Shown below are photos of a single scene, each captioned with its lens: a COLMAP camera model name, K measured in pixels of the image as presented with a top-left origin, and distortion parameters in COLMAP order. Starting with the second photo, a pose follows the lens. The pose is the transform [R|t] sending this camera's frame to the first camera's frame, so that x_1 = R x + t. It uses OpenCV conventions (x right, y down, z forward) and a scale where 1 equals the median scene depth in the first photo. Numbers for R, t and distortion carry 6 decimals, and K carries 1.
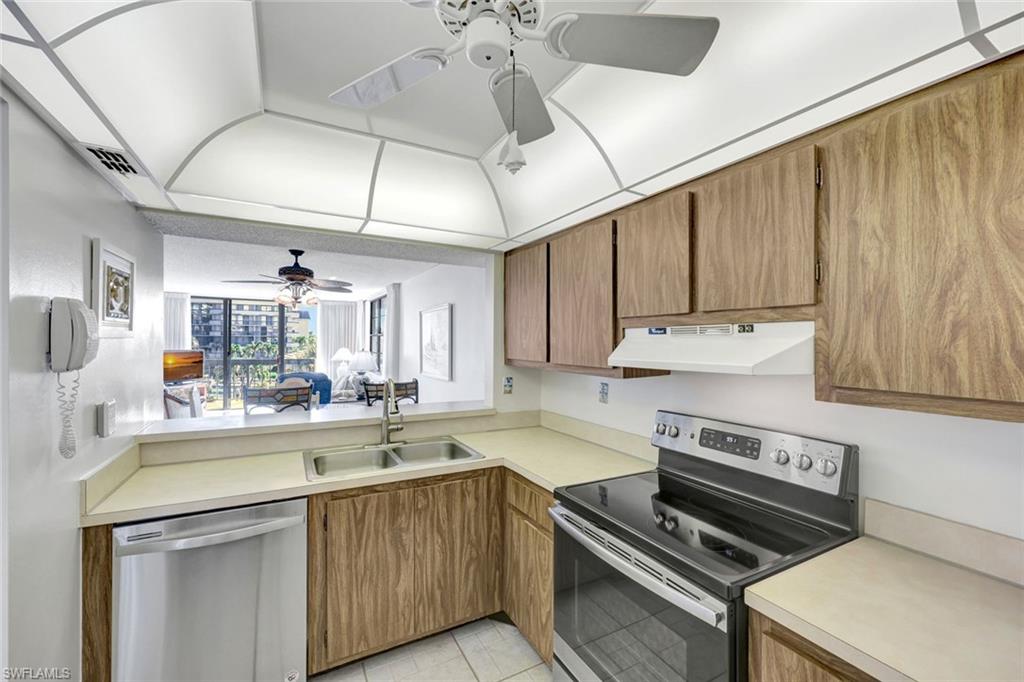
lens RADIAL K [[422.8, 0, 509.5], [0, 422.8, 343.5], [0, 0, 1]] dist [0.001120, 0.000072]
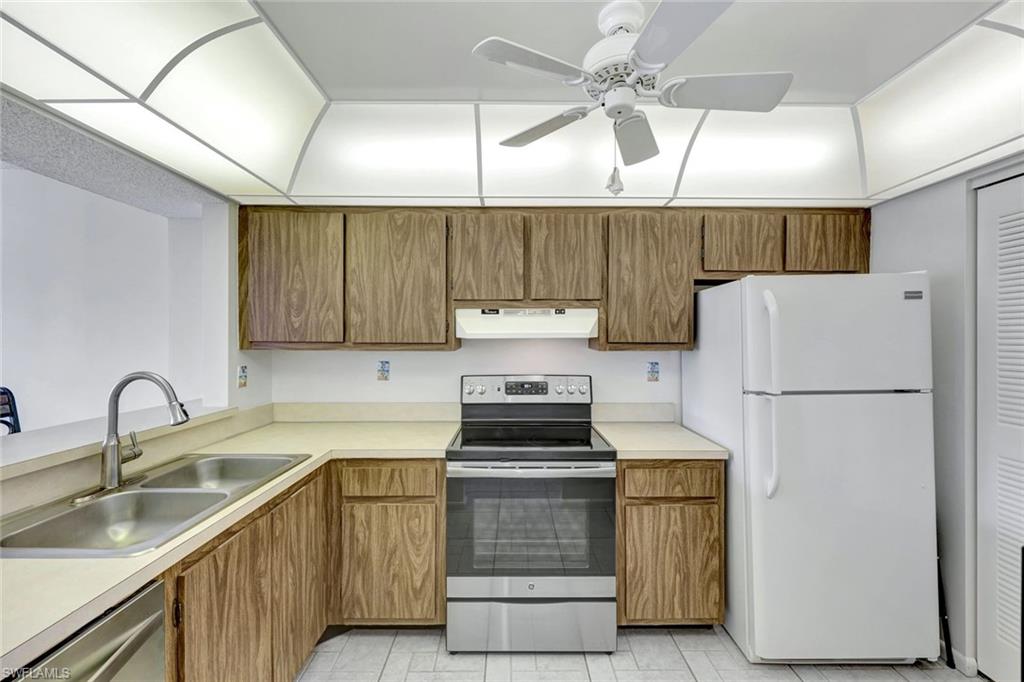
lens RADIAL K [[420.0, 0, 512.0], [0, 420.0, 341.0], [0, 0, 1]] dist [0.000626, 0.000036]
pose [[0.462187, -0.013797, 0.886675, -0.779576], [0.006278, 0.999905, 0.012286, 0.046186], [-0.886760, -0.000112, 0.462230, 0.340528]]
